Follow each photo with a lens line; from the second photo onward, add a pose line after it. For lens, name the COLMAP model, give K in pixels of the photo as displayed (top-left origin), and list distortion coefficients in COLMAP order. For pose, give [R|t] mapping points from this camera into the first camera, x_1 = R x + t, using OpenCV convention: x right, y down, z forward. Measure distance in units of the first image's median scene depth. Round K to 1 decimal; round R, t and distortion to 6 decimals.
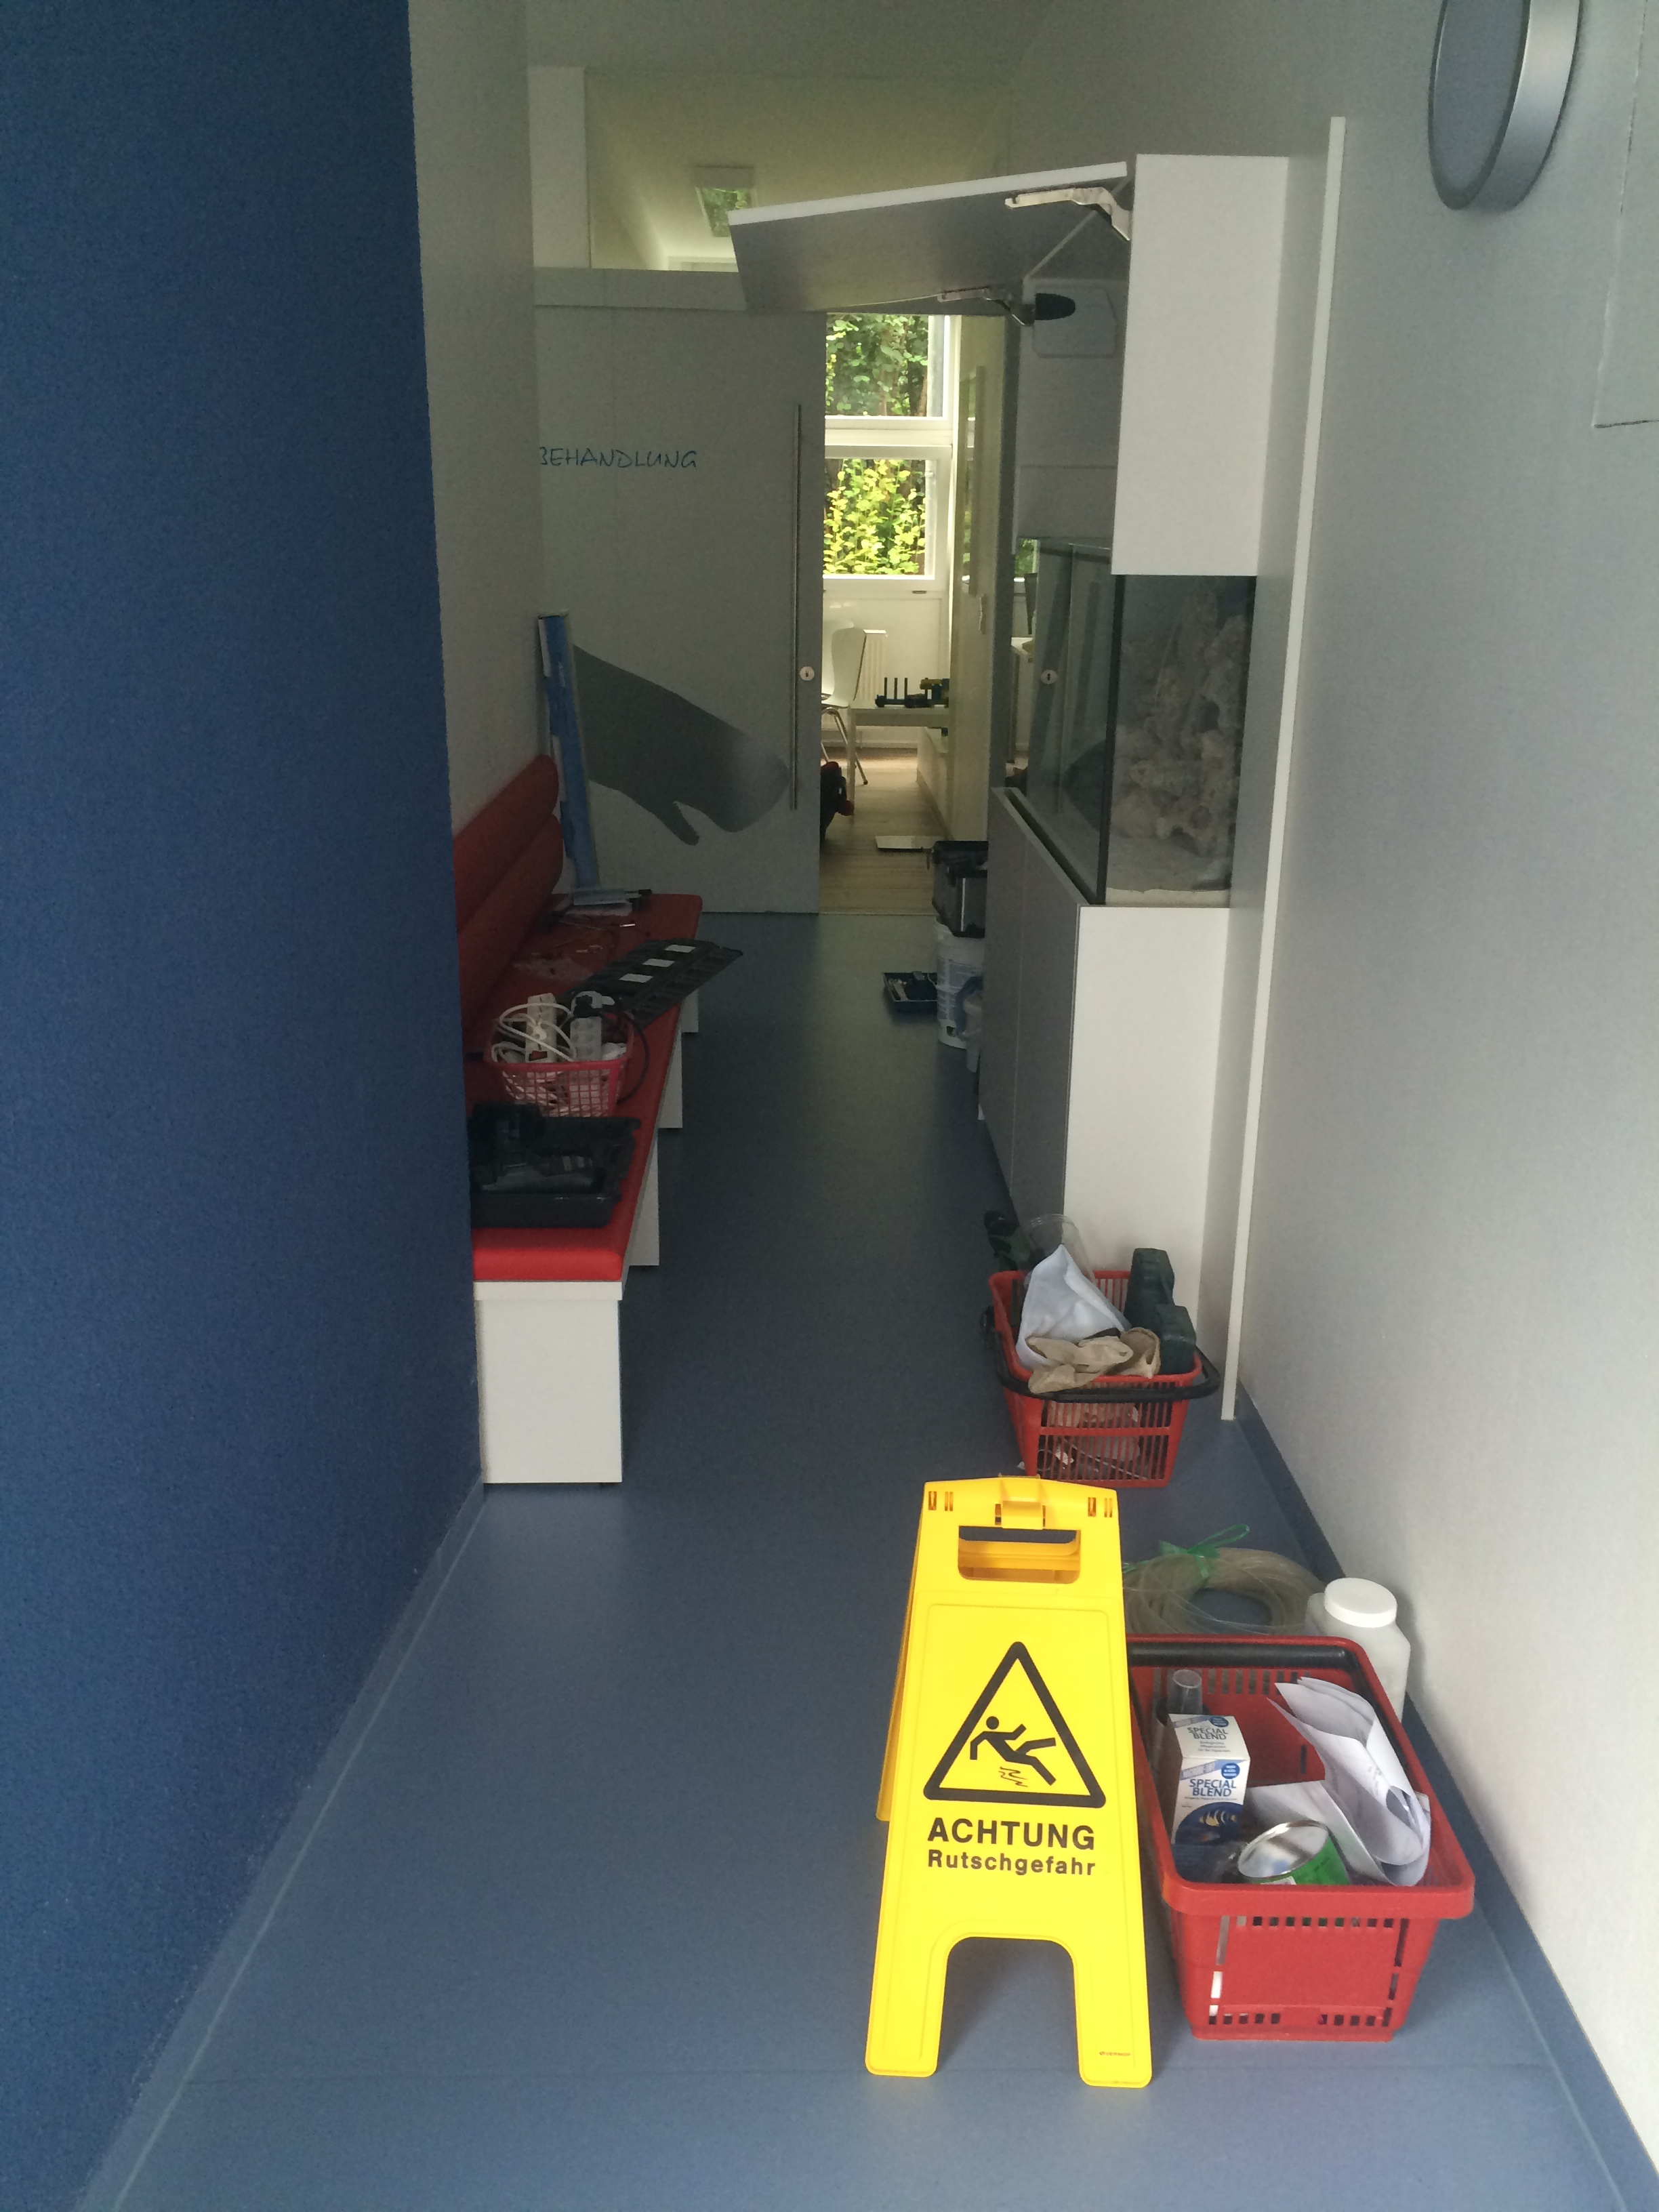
lens RADIAL K [[1893.7, 0, 843.7], [0, 1893.7, 1107.7], [0, 0, 1]] dist [0.078699, -0.108370]
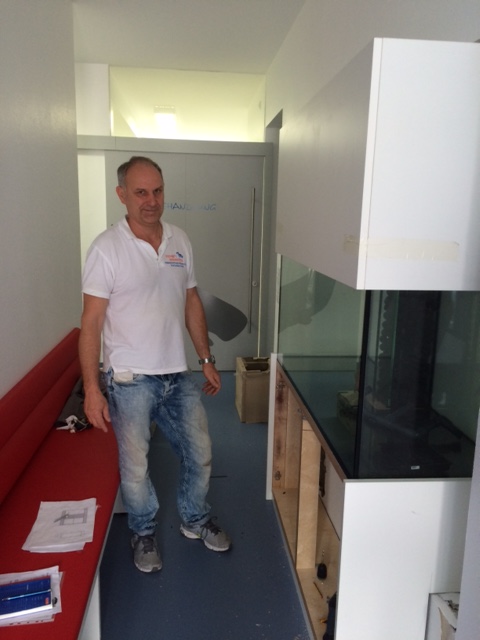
lens RADIAL K [[547.9, 0, 244.1], [0, 547.9, 320.5], [0, 0, 1]] dist [0.078699, -0.108370]
pose [[0.997909, -0.003853, 0.064525, 0.006835], [0.011078, 0.993648, -0.111988, -0.178569], [-0.063684, 0.112469, 0.991612, 0.479672]]
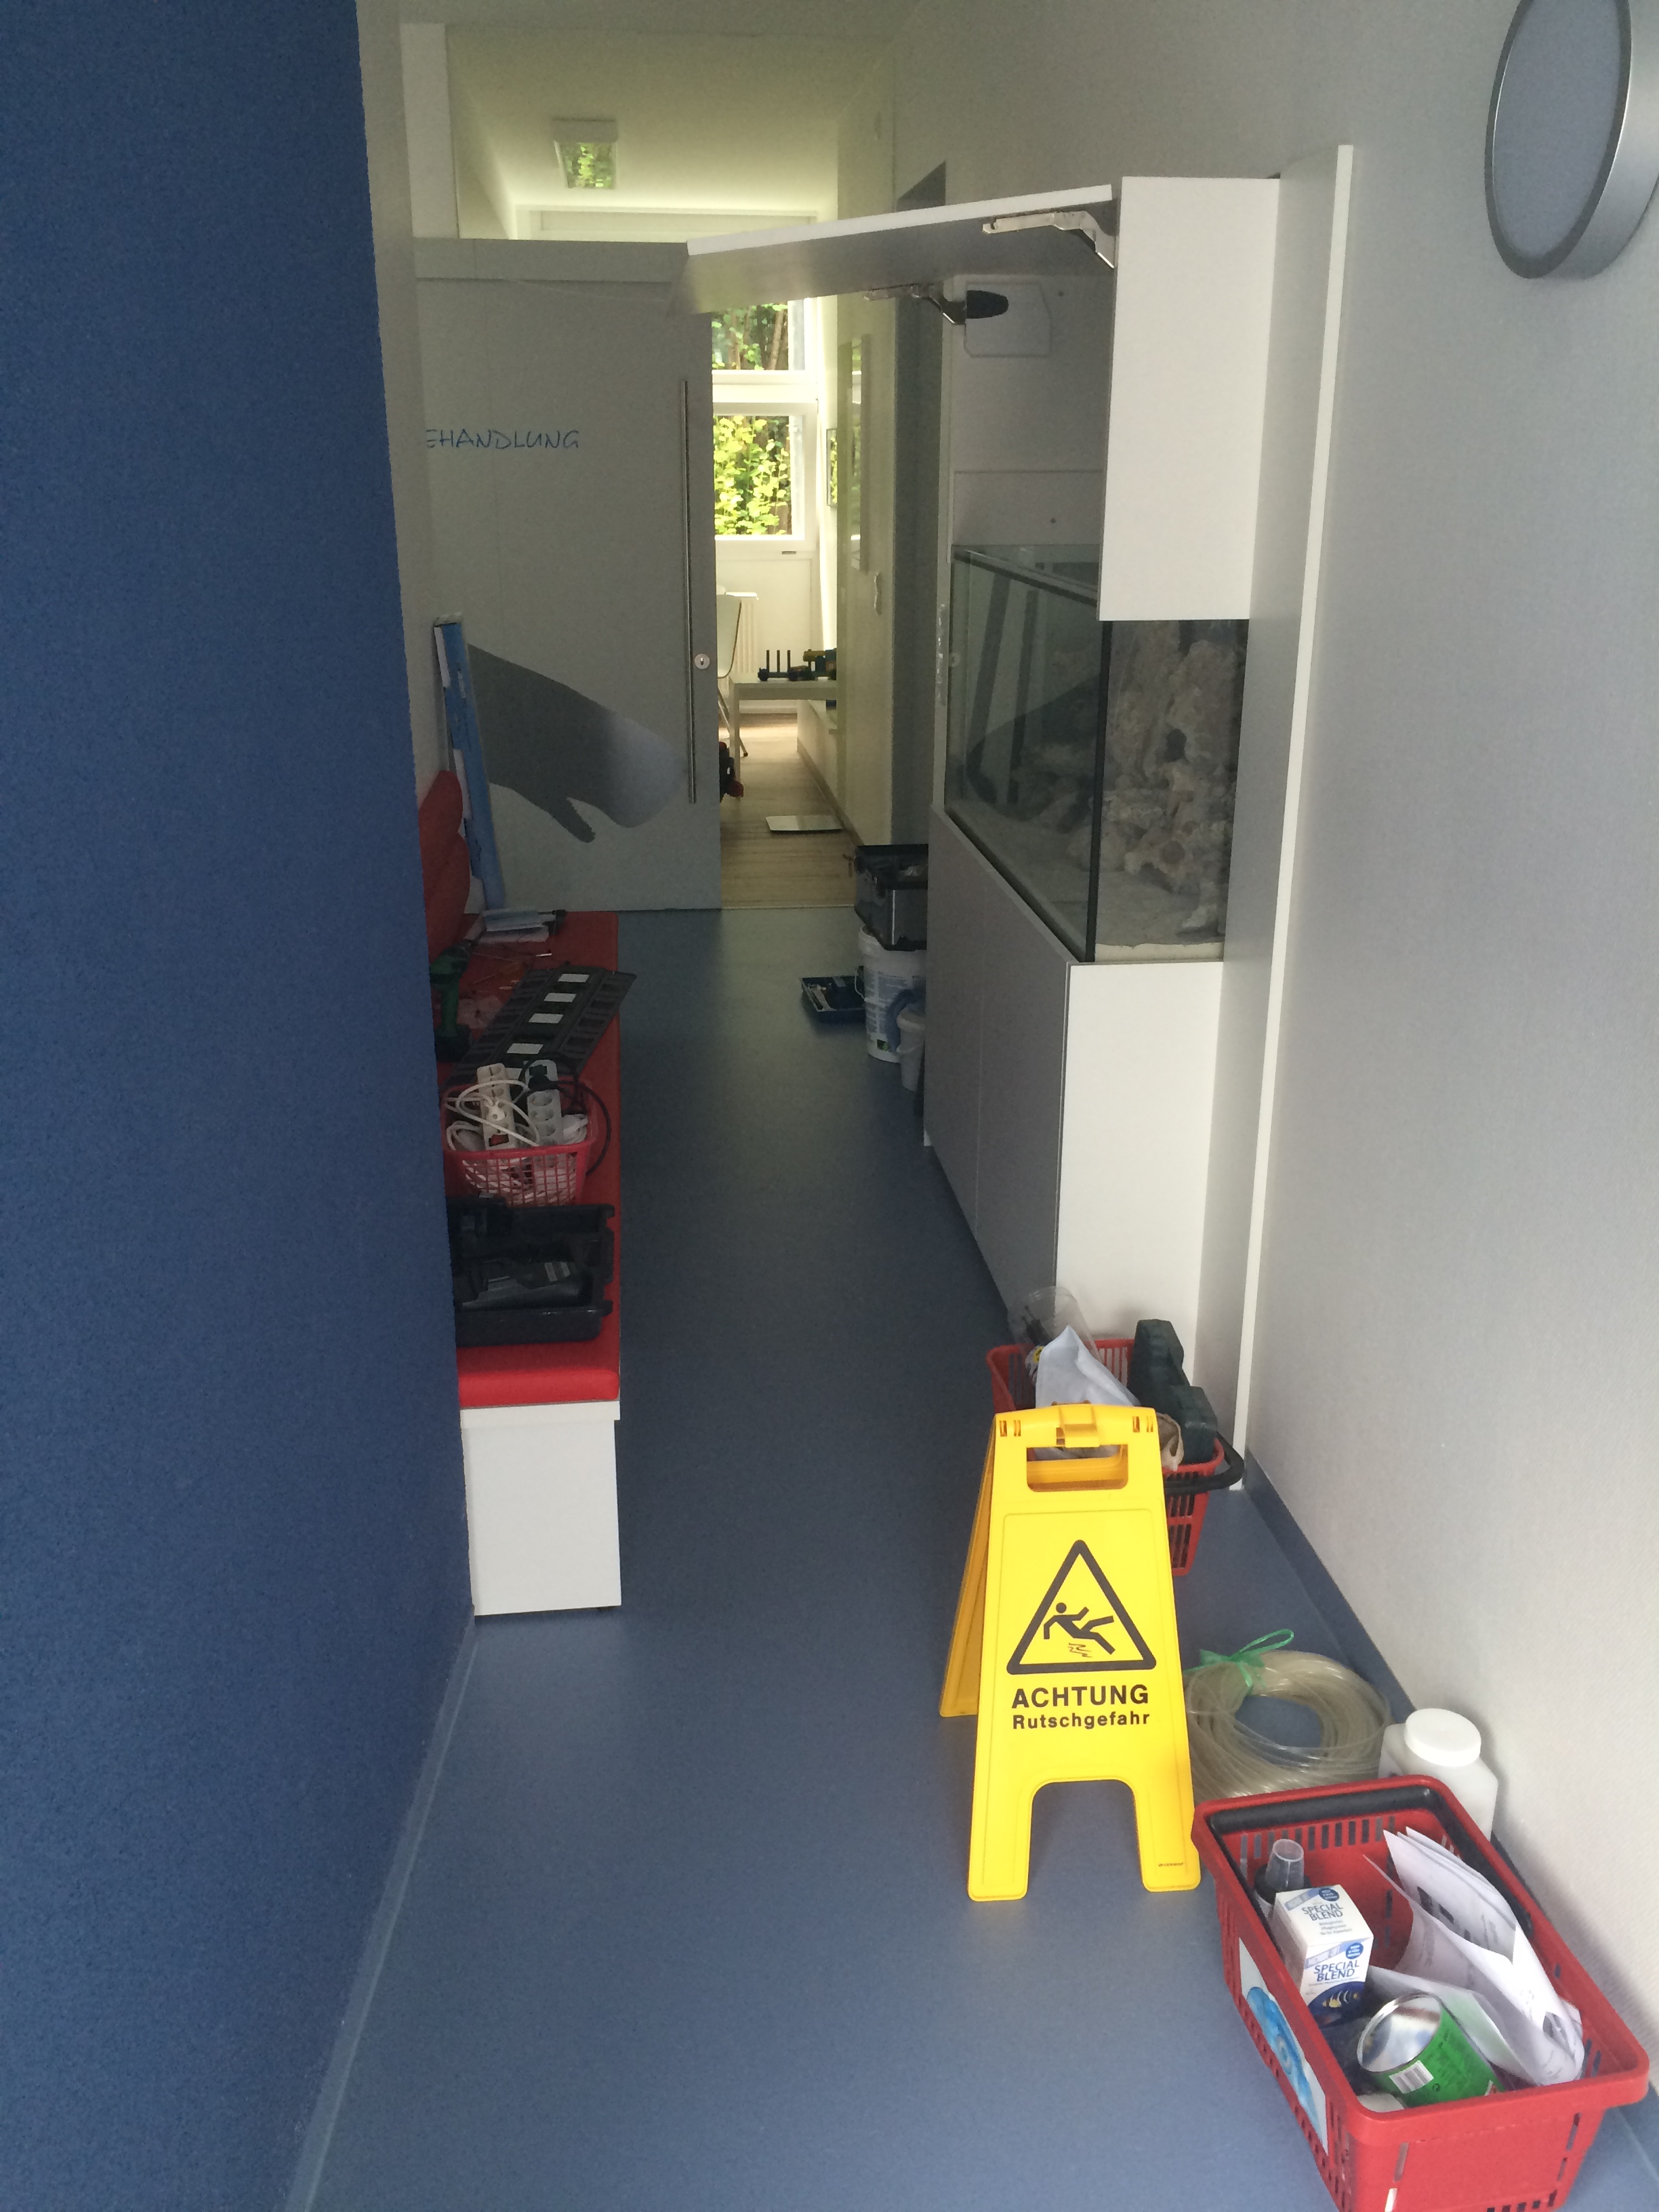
lens RADIAL K [[1893.7, 0, 843.7], [0, 1893.7, 1107.7], [0, 0, 1]] dist [0.078699, -0.108370]
pose [[0.996386, -0.038842, 0.075545, -0.059254], [0.036298, 0.998736, 0.034766, -0.067008], [-0.076800, -0.031898, 0.996536, 0.052261]]
